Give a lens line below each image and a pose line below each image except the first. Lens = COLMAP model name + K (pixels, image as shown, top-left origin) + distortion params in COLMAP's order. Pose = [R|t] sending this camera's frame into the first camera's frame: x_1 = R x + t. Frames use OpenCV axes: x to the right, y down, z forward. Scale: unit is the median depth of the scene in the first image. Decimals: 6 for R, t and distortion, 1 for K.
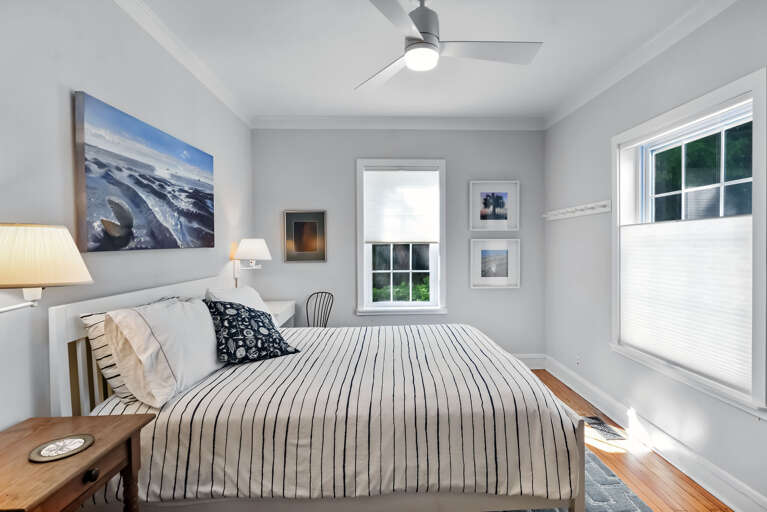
lens RADIAL K [[365.8, 0, 388.5], [0, 365.8, 255.1], [0, 0, 1]] dist [-0.002288, -0.000943]
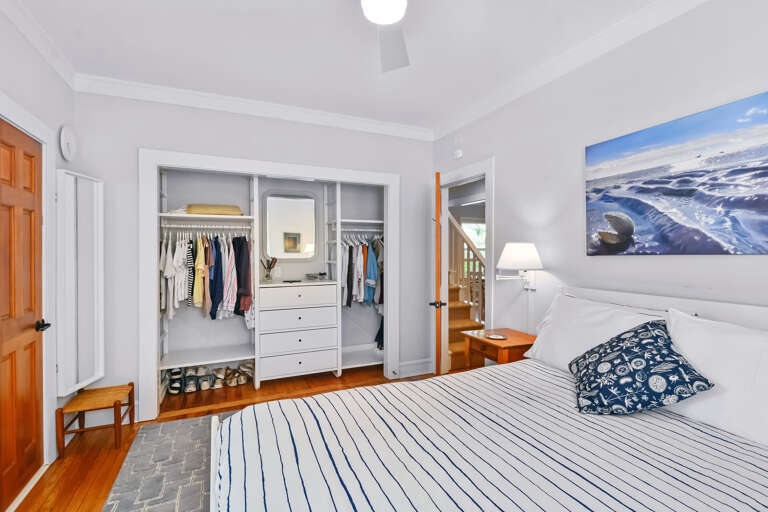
lens RADIAL K [[366.3, 0, 388.7], [0, 366.3, 249.9], [0, 0, 1]] dist [-0.002288, -0.000943]
pose [[-0.921271, 0.002239, -0.388914, 0.381291], [-0.005996, 0.999783, 0.019960, -0.044916], [0.388874, 0.020721, -0.921058, 1.655654]]
